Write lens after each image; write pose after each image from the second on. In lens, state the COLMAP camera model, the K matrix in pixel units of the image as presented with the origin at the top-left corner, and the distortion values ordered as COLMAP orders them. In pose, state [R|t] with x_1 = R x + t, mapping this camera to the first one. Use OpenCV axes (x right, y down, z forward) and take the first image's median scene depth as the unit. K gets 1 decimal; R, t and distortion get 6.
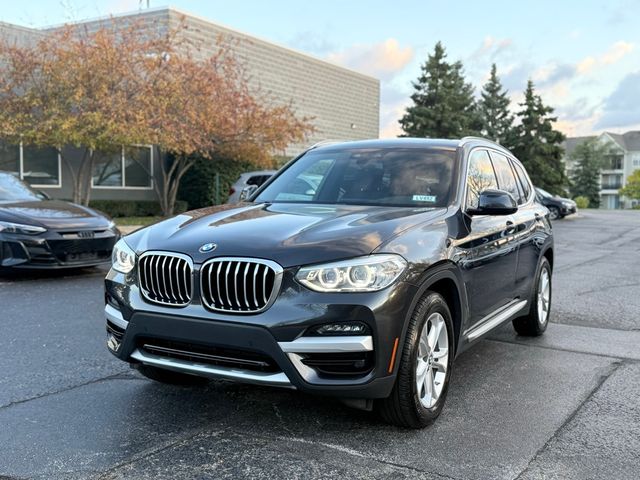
lens RADIAL K [[710.0, 0, 324.4], [0, 710.0, 246.1], [0, 0, 1]] dist [0.069509, 0.000000]
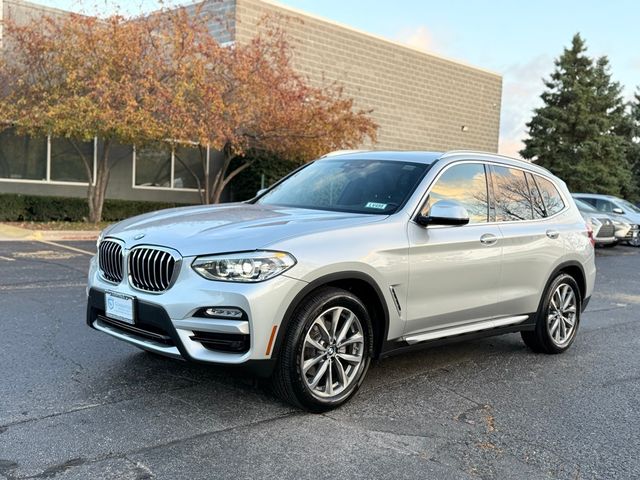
lens RADIAL K [[710.0, 0, 316.1], [0, 710.0, 236.5], [0, 0, 1]] dist [0.069509, 0.000000]
pose [[0.973563, 0.043506, -0.224236, 0.099837], [-0.049817, 0.998504, -0.022560, -0.009896], [0.222919, 0.033135, 0.974274, 0.159574]]
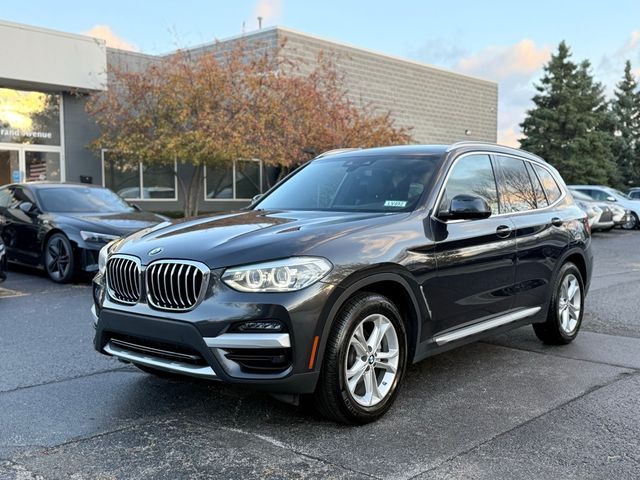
lens RADIAL K [[710.0, 0, 309.7], [0, 710.0, 240.4], [0, 0, 1]] dist [0.069509, 0.000000]
pose [[0.978636, -0.006034, -0.205514, 0.043432], [0.001641, 0.999767, -0.021538, 0.001392], [0.205596, 0.020741, 0.978417, -0.004968]]
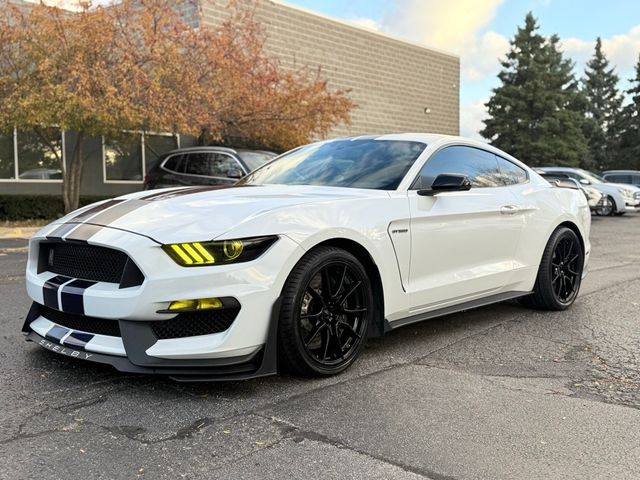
lens RADIAL K [[710.0, 0, 315.7], [0, 710.0, 234.4], [0, 0, 1]] dist [0.069509, 0.000000]
pose [[0.987070, -0.014043, -0.159673, 0.065277], [0.010882, 0.999728, -0.020651, 0.002710], [0.159919, 0.018646, 0.986954, 0.164598]]
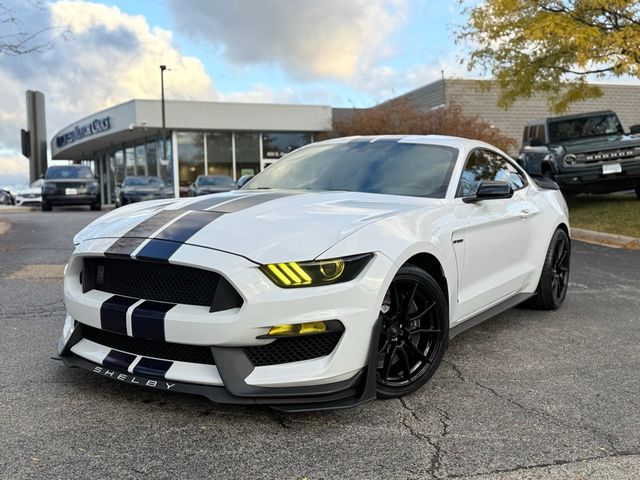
lens RADIAL K [[710.0, 0, 317.9], [0, 710.0, 237.1], [0, 0, 1]] dist [0.069509, 0.000000]
pose [[0.999809, -0.012092, 0.015347, 0.021972], [0.011911, 0.999859, 0.011818, -0.004839], [-0.015488, -0.011633, 0.999812, 0.169149]]
